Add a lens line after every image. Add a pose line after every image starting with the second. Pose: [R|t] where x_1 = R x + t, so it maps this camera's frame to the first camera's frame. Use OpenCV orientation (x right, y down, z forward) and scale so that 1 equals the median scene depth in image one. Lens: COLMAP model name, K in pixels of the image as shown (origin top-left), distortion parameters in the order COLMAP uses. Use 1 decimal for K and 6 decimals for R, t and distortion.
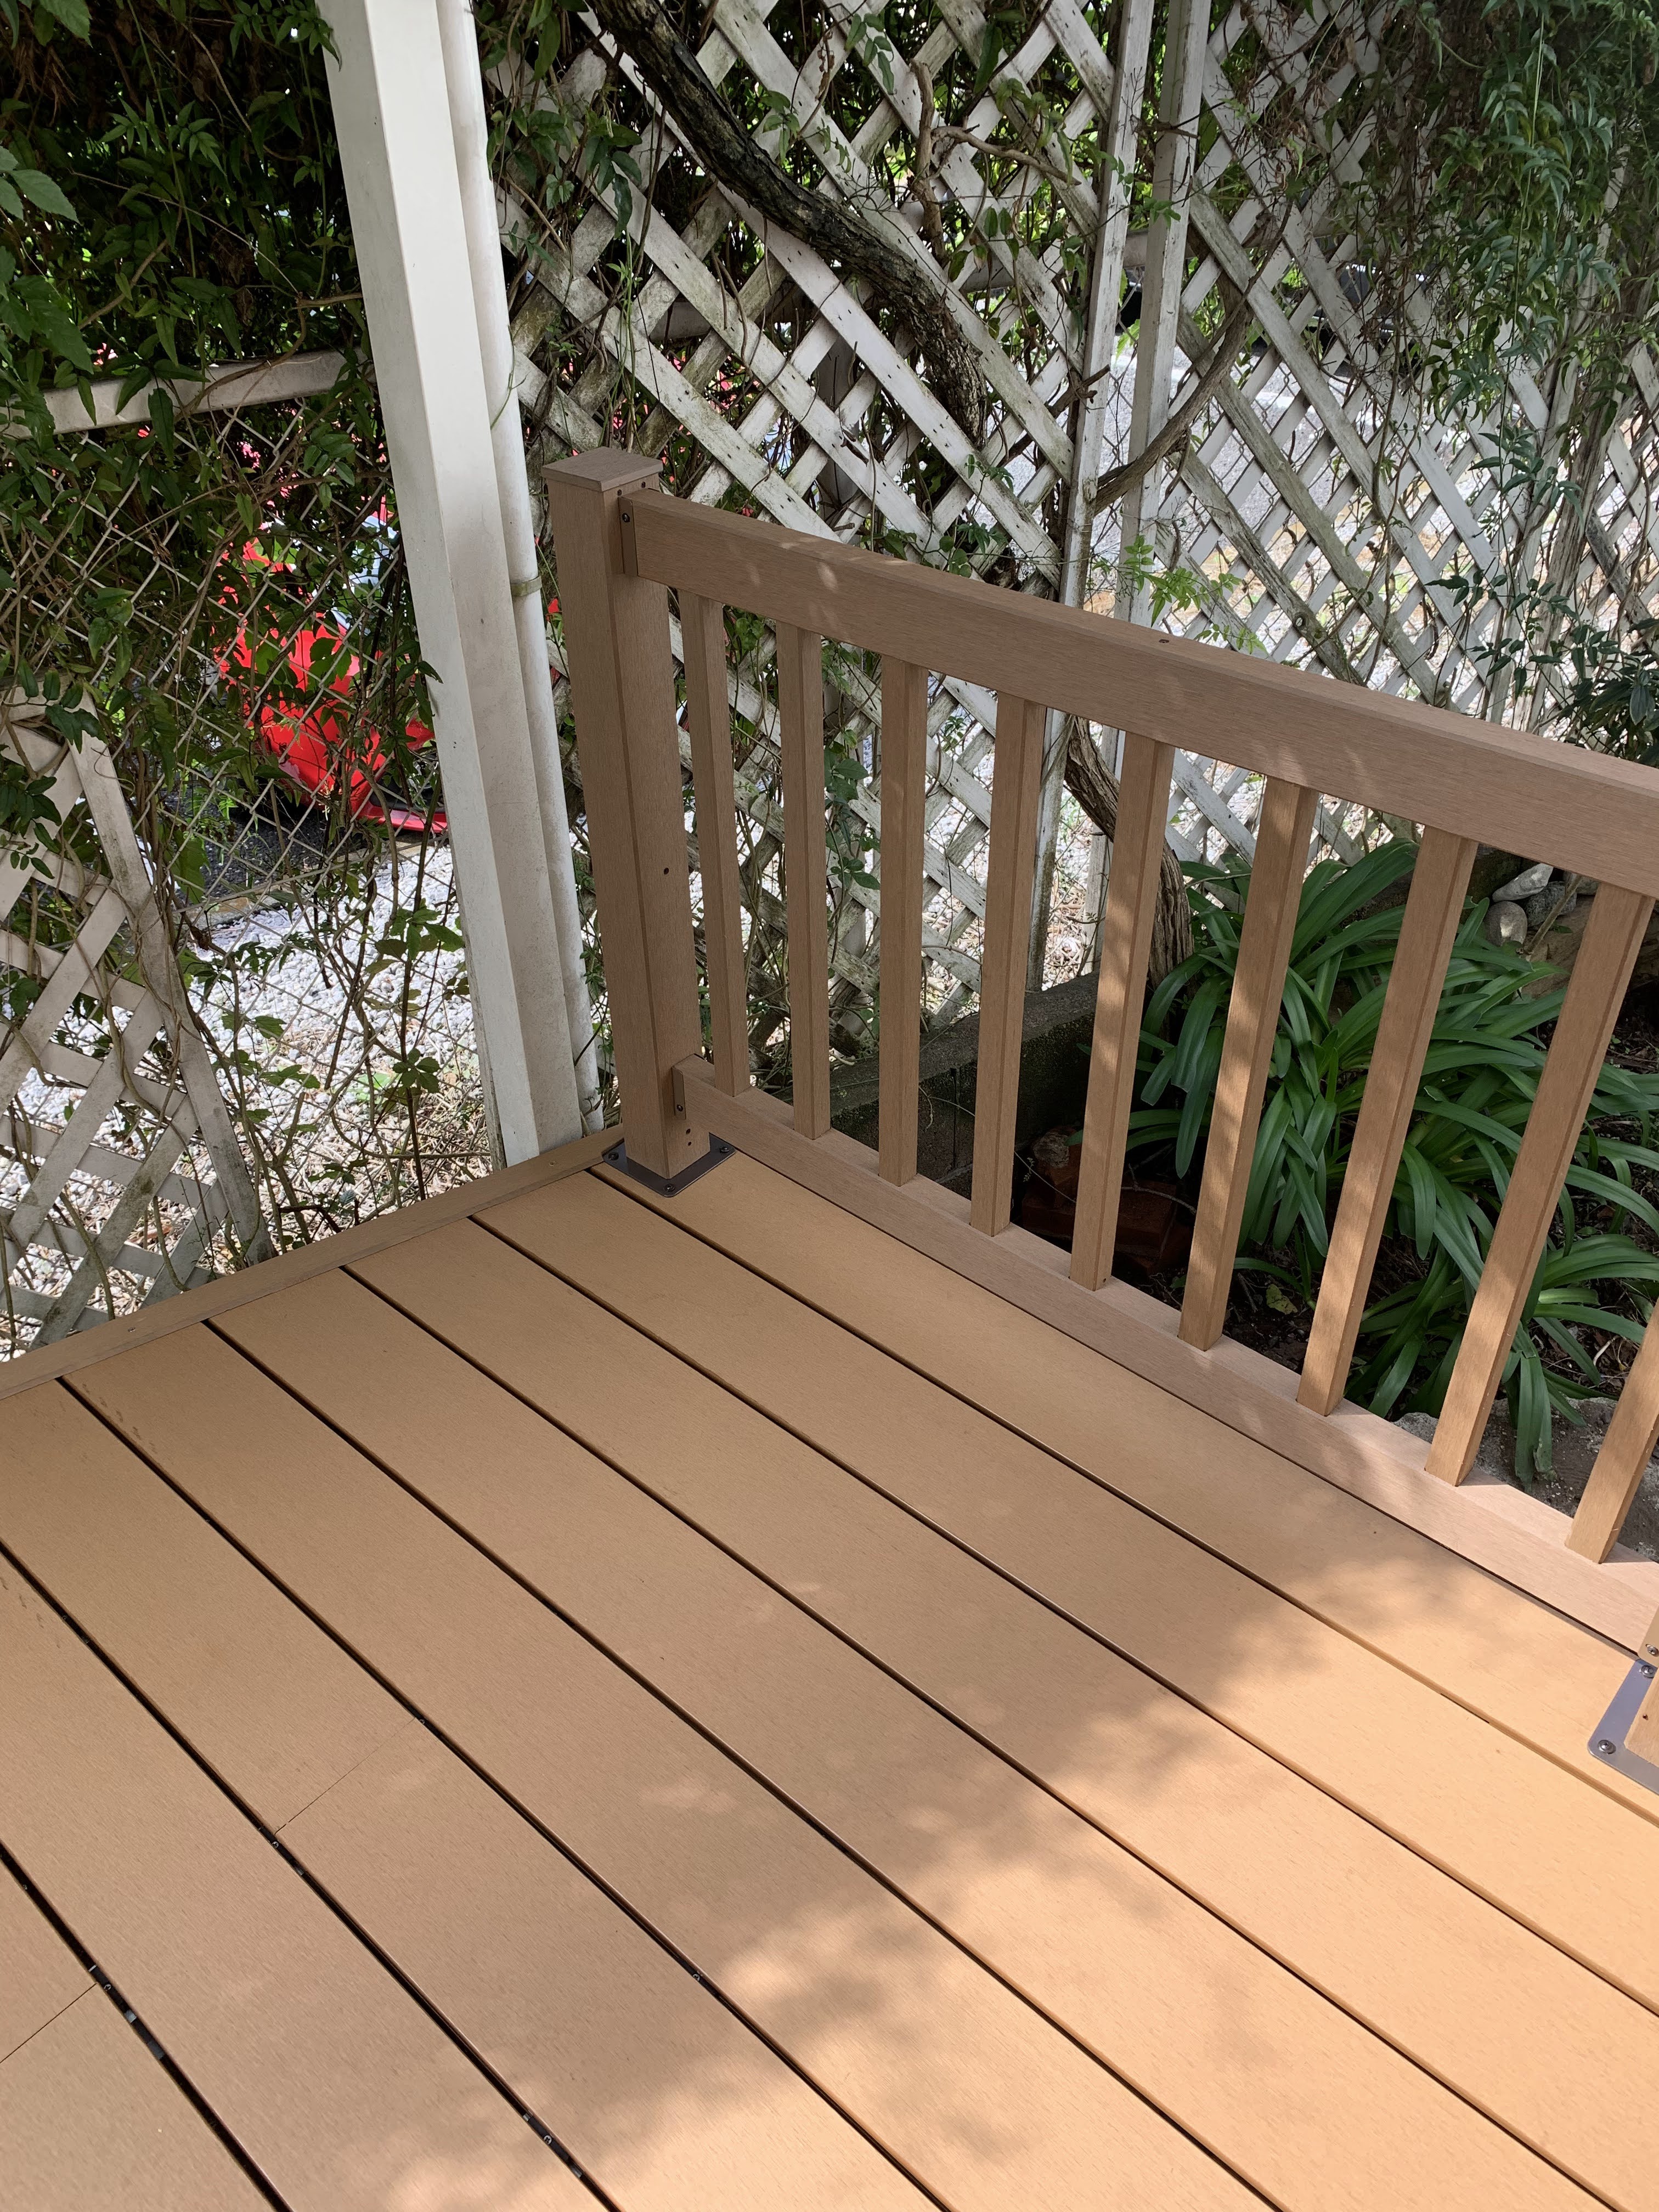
lens RADIAL K [[1697.6, 0, 832.3], [0, 1697.6, 1110.2], [0, 0, 1]] dist [0.014467, -0.010767]
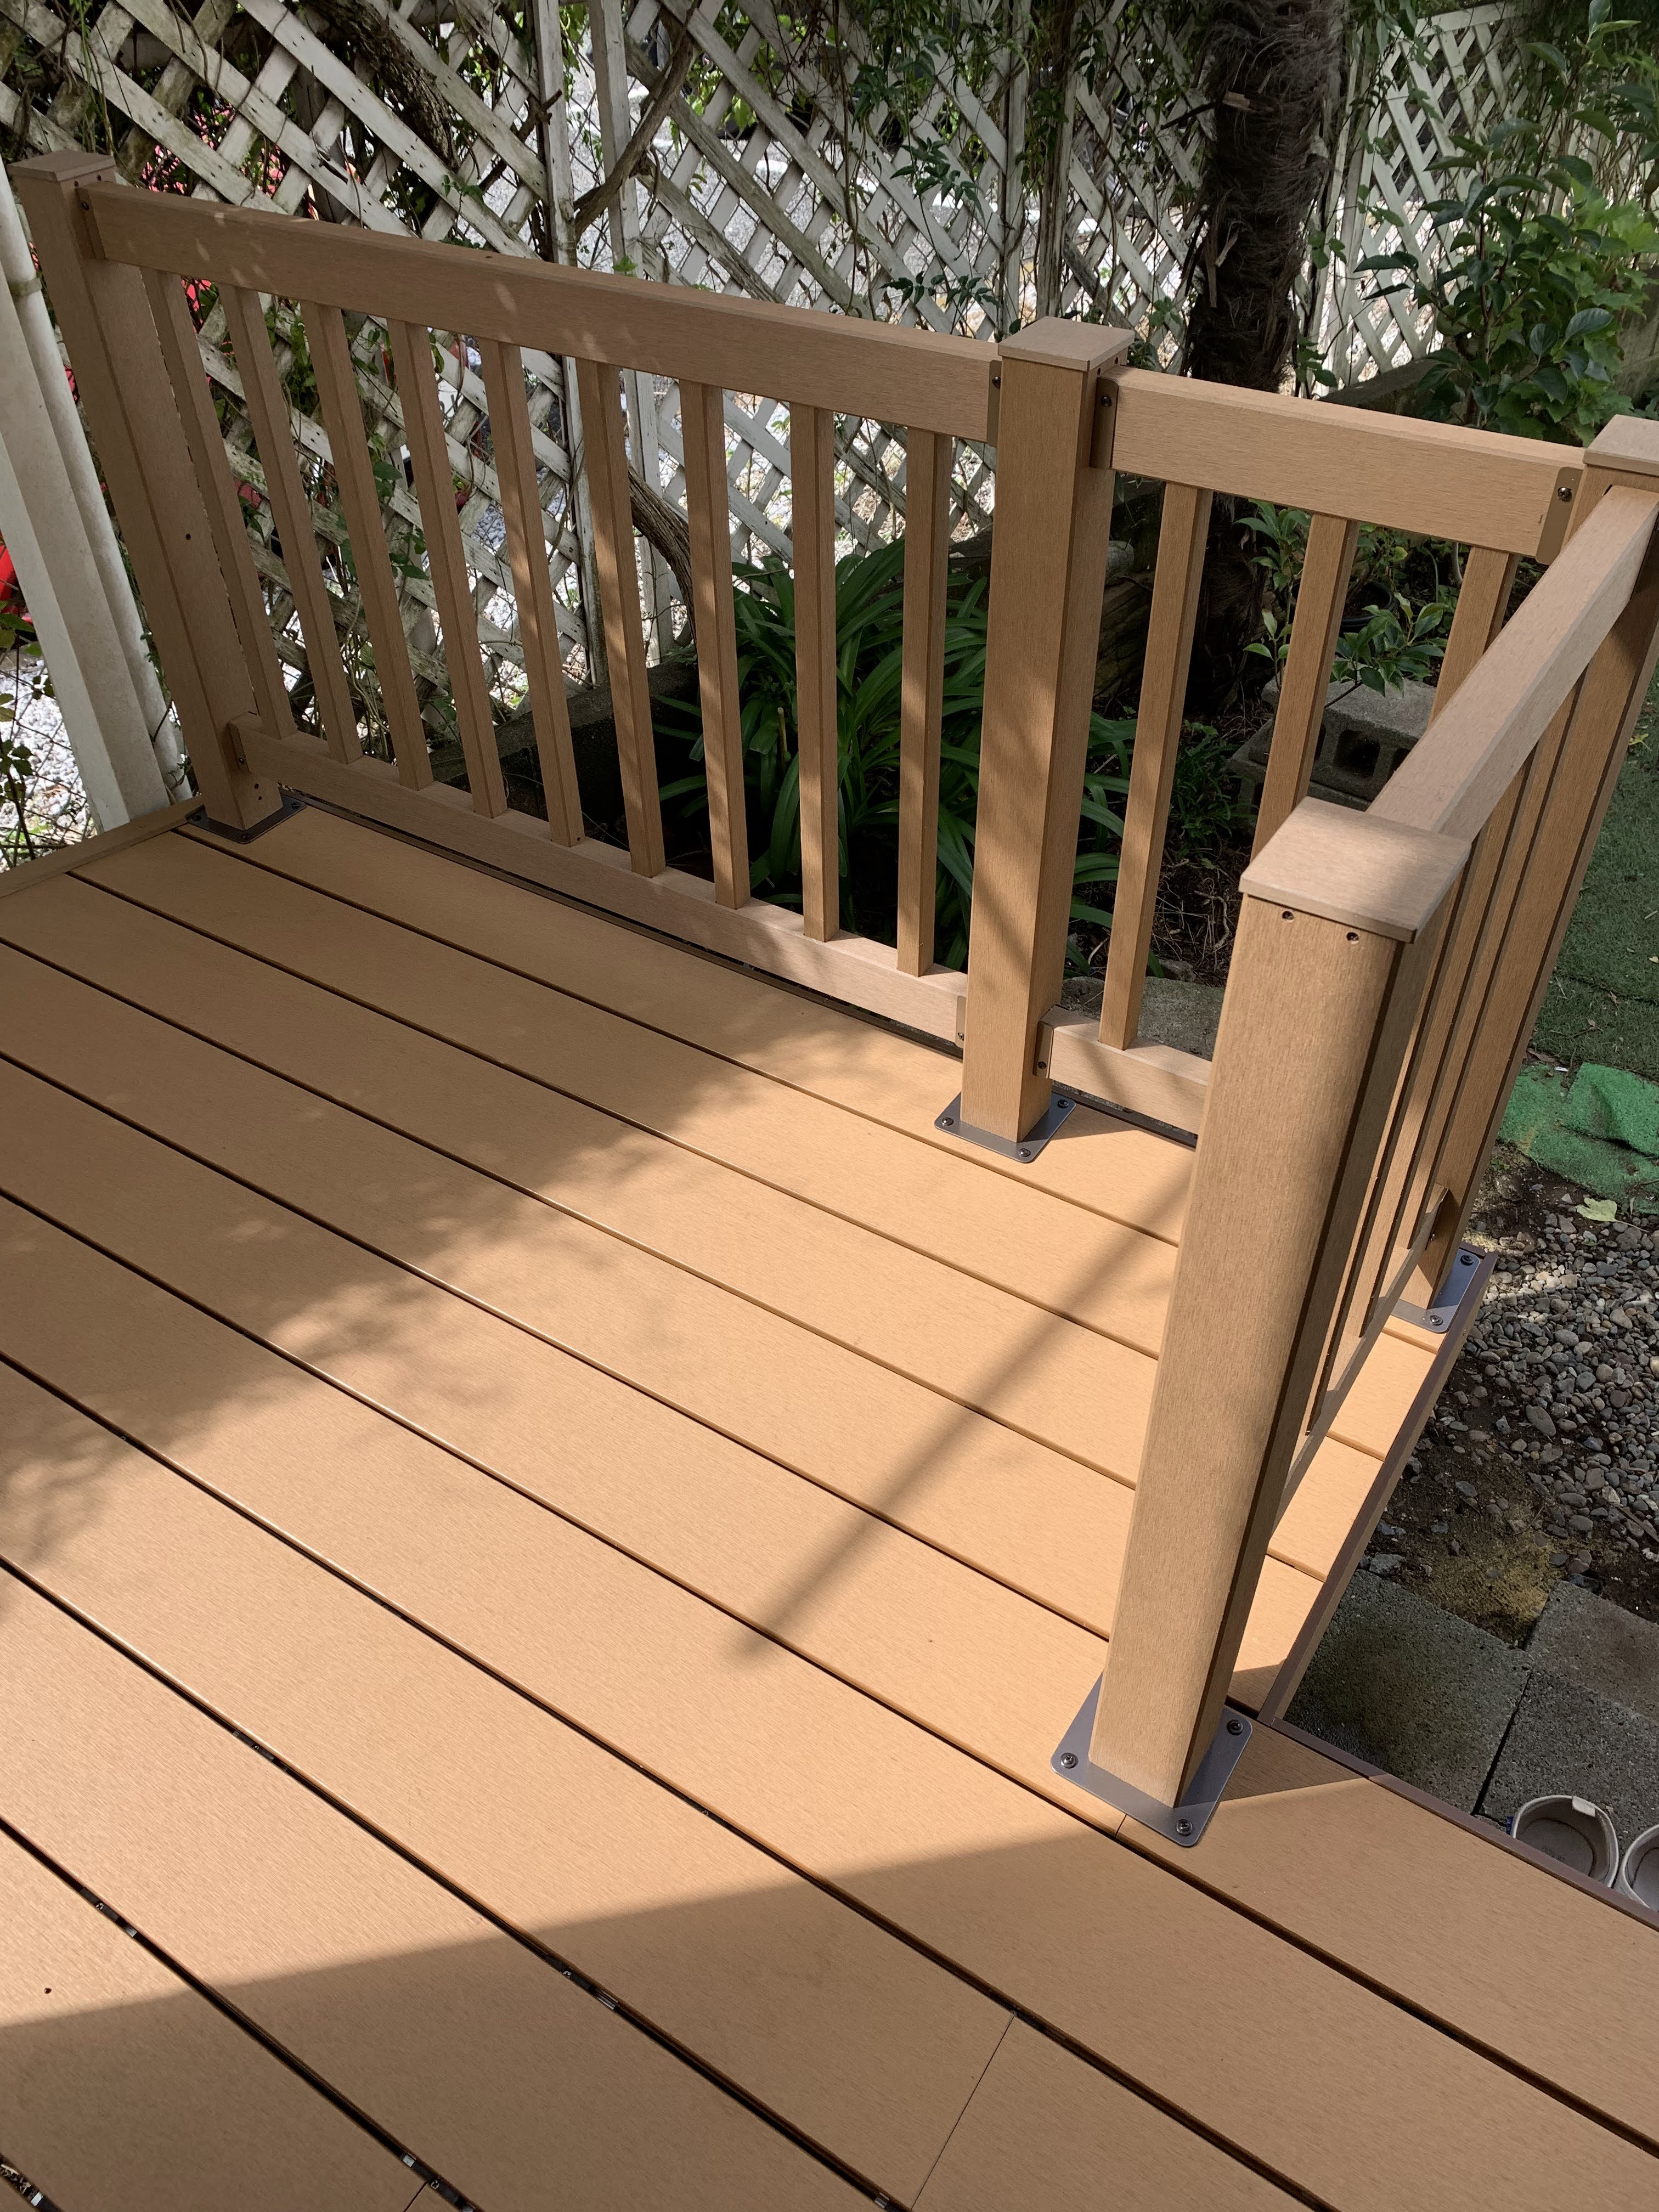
lens RADIAL K [[1697.6, 0, 830.8], [0, 1697.6, 1103.2], [0, 0, 1]] dist [0.014467, -0.010767]
pose [[0.987644, -0.103841, 0.117371, 0.140679], [0.095011, 0.992377, 0.078486, 0.170331], [-0.124627, -0.066365, 0.989982, -0.207550]]
